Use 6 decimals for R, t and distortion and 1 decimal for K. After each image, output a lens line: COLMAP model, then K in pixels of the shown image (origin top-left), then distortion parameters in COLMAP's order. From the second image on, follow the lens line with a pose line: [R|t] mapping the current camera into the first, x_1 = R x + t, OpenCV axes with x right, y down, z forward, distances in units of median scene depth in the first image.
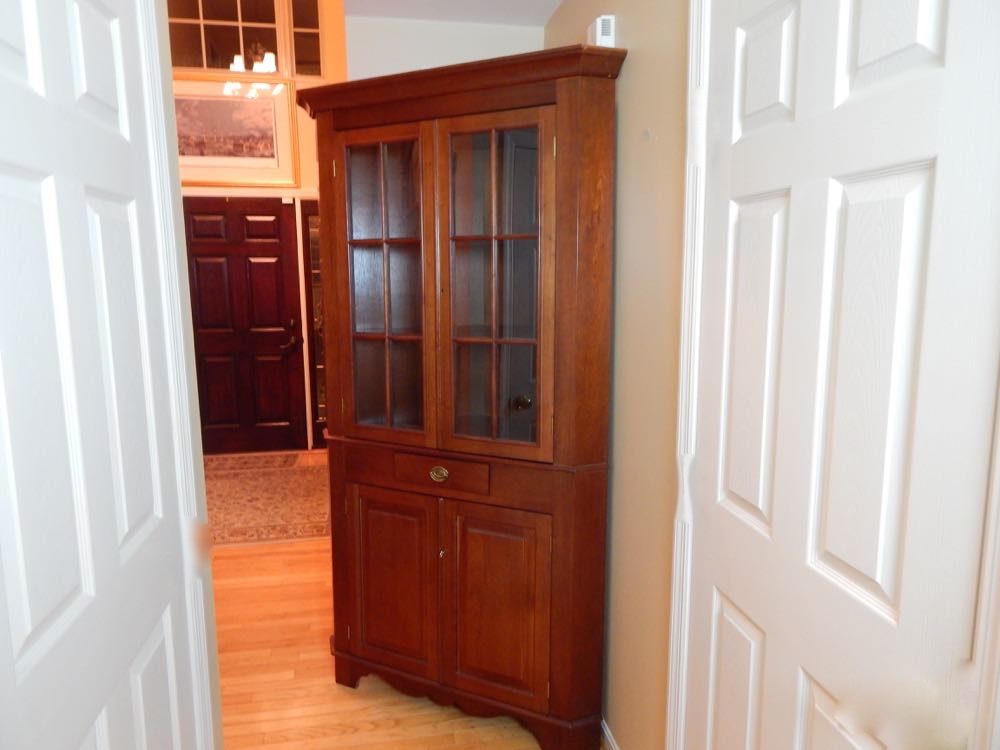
lens RADIAL K [[669.9, 0, 500.0], [0, 669.9, 375.0], [0, 0, 1]] dist [0.009297, 0.002917]
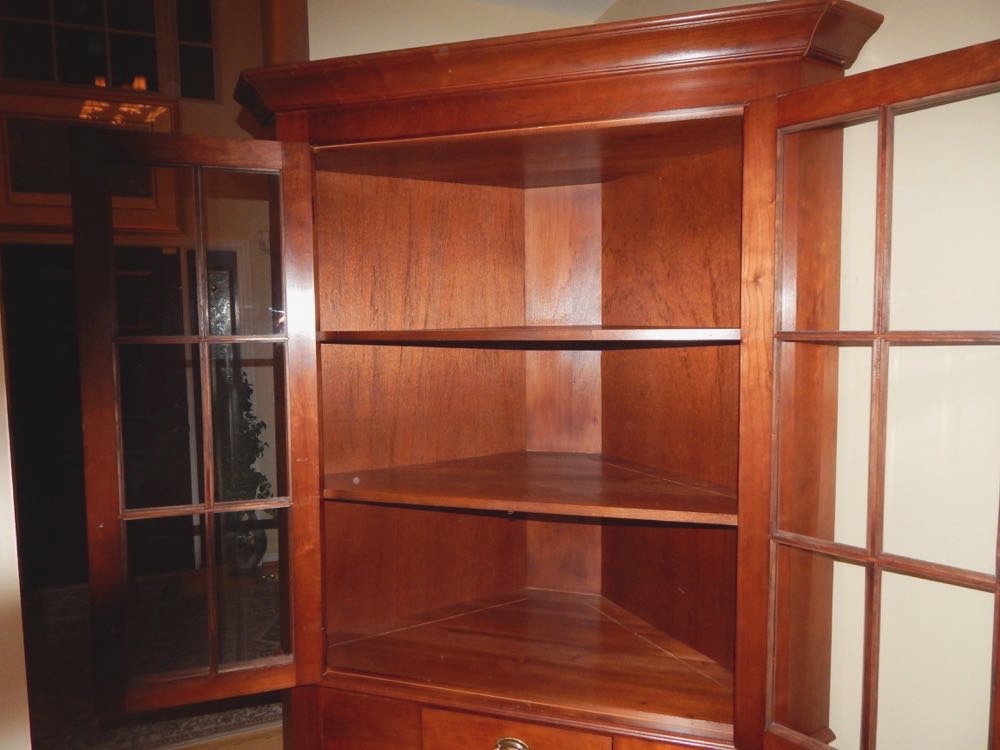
lens RADIAL K [[669.5, 0, 500.0], [0, 669.5, 375.0], [0, 0, 1]] dist [-0.000539, 0.000449]
pose [[0.984036, -0.019328, 0.176917, -0.198530], [0.031483, 0.997312, -0.066157, -0.130742], [-0.175163, 0.070671, 0.982000, 0.444364]]
